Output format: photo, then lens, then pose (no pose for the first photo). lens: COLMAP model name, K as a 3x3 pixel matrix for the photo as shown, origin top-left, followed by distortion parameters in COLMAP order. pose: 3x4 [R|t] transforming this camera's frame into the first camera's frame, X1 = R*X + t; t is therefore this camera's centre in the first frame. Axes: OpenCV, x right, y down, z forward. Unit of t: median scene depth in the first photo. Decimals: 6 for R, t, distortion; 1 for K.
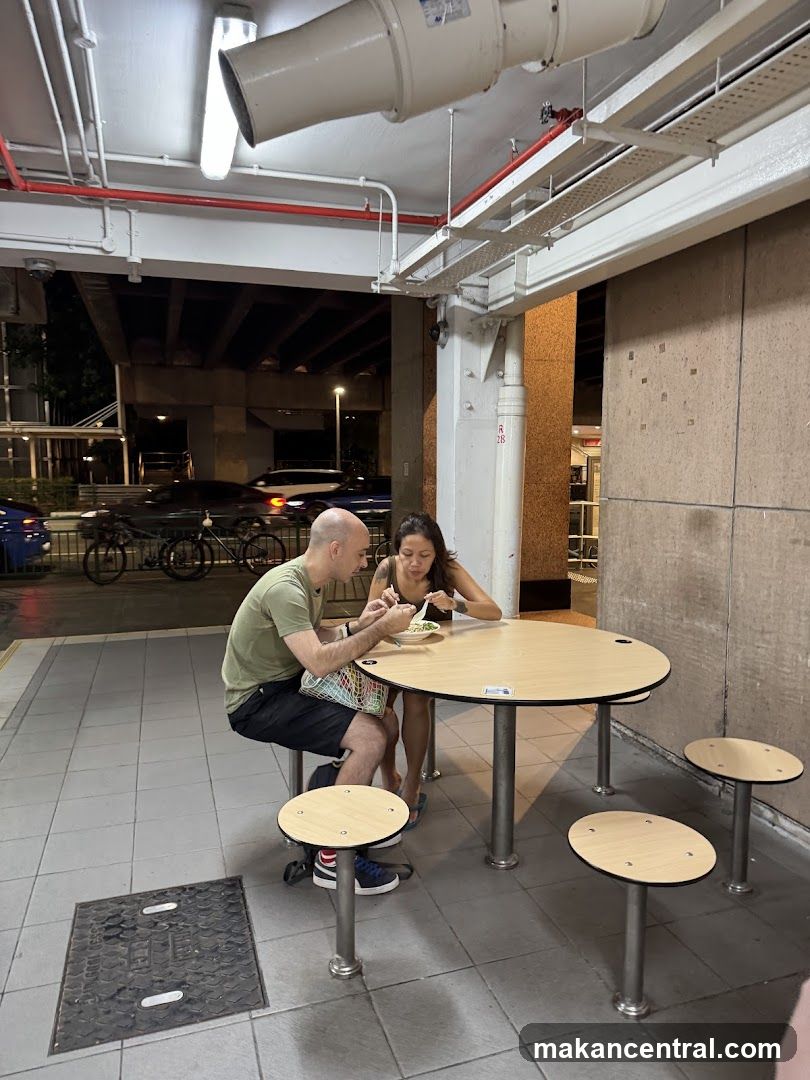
lens RADIAL K [[739.7, 0, 405.0], [0, 739.7, 540.0], [0, 0, 1]] dist [0.001155, -0.030290]
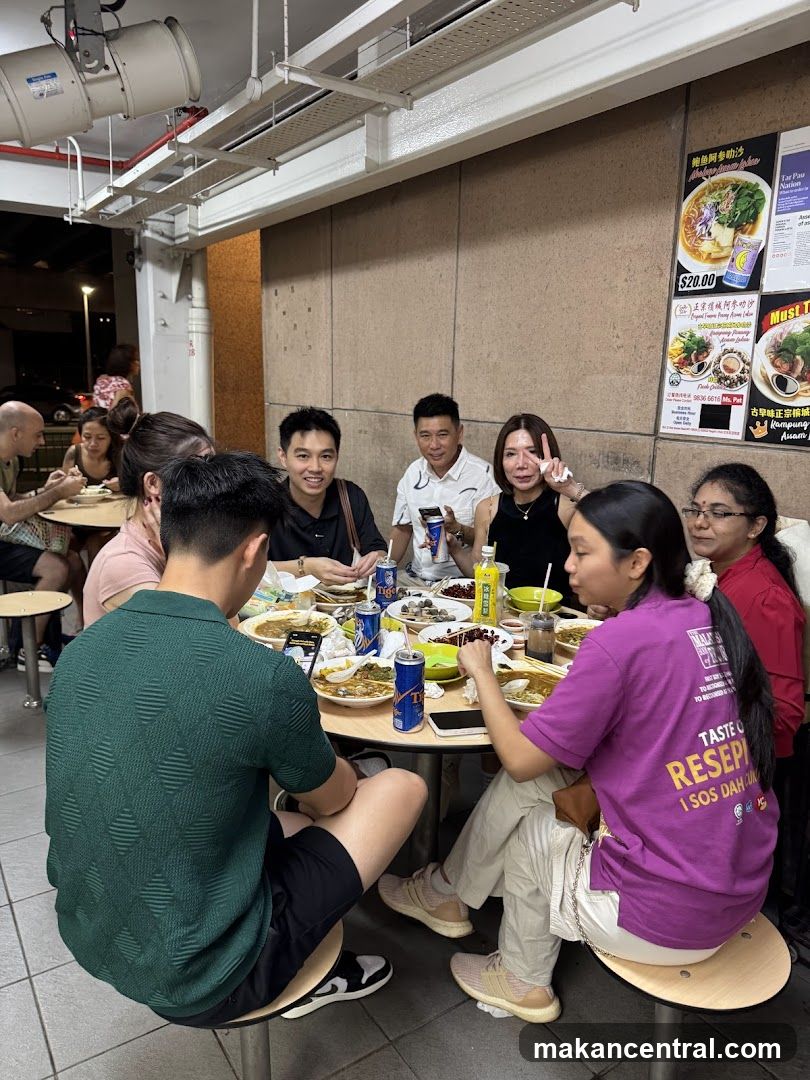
lens RADIAL K [[784.7, 0, 402.5], [0, 784.7, 548.0], [0, 0, 1]] dist [-0.006740, -0.007572]
pose [[0.966353, -0.020443, 0.256407, 0.147974], [-0.008965, 0.993555, 0.113000, 0.038513], [-0.257065, -0.111497, 0.959941, -0.411827]]
